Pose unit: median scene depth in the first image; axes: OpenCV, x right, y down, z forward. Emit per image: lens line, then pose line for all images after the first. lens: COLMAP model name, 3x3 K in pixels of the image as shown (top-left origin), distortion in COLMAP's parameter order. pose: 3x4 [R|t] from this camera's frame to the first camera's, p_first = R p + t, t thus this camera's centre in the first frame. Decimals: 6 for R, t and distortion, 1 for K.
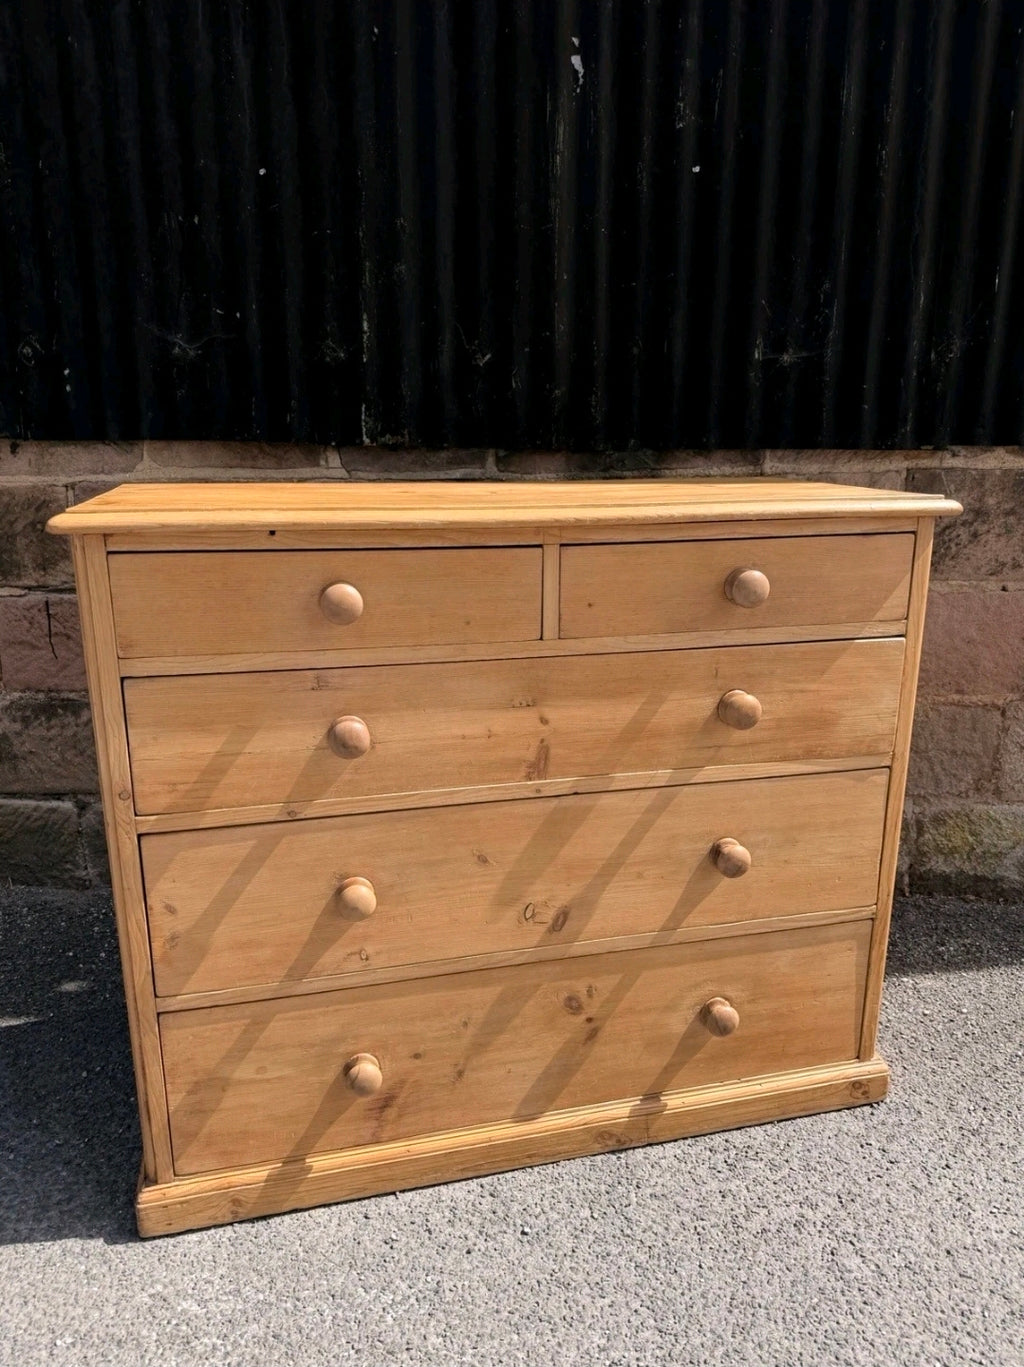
lens RADIAL K [[974.5, 0, 513.4], [0, 974.5, 685.6], [0, 0, 1]] dist [-0.001139, -0.009503]
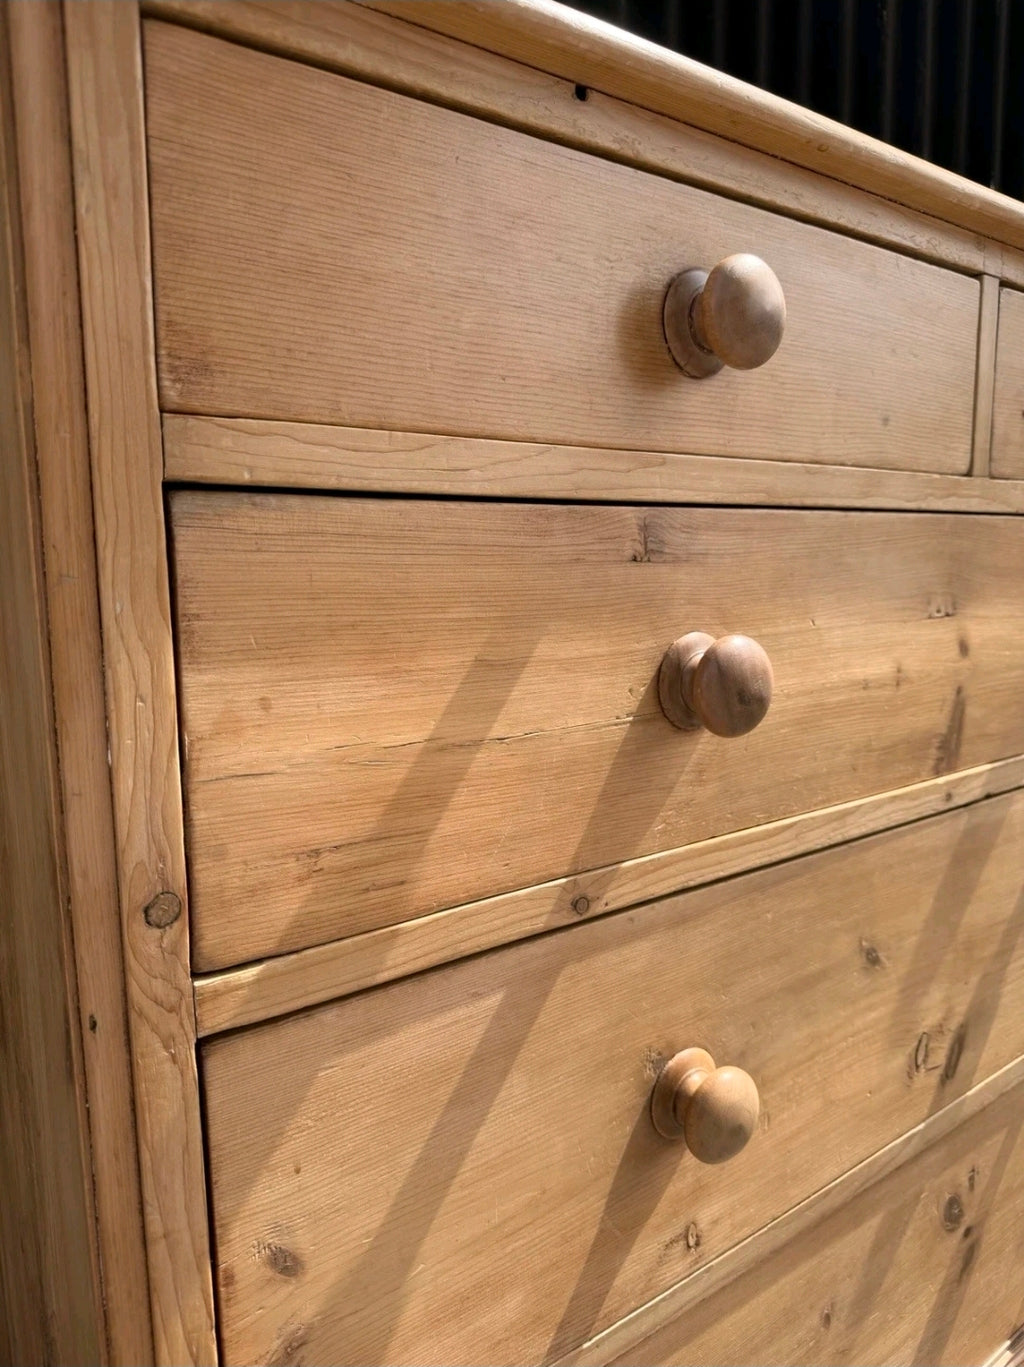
lens RADIAL K [[1007.4, 0, 512.0], [0, 1007.4, 664.5], [0, 0, 1]] dist [0.000698, -0.070832]
pose [[0.919225, -0.055411, 0.389813, -0.358290], [0.105388, 0.988549, -0.107999, 0.072481], [-0.379365, 0.140357, 0.914539, 0.585816]]
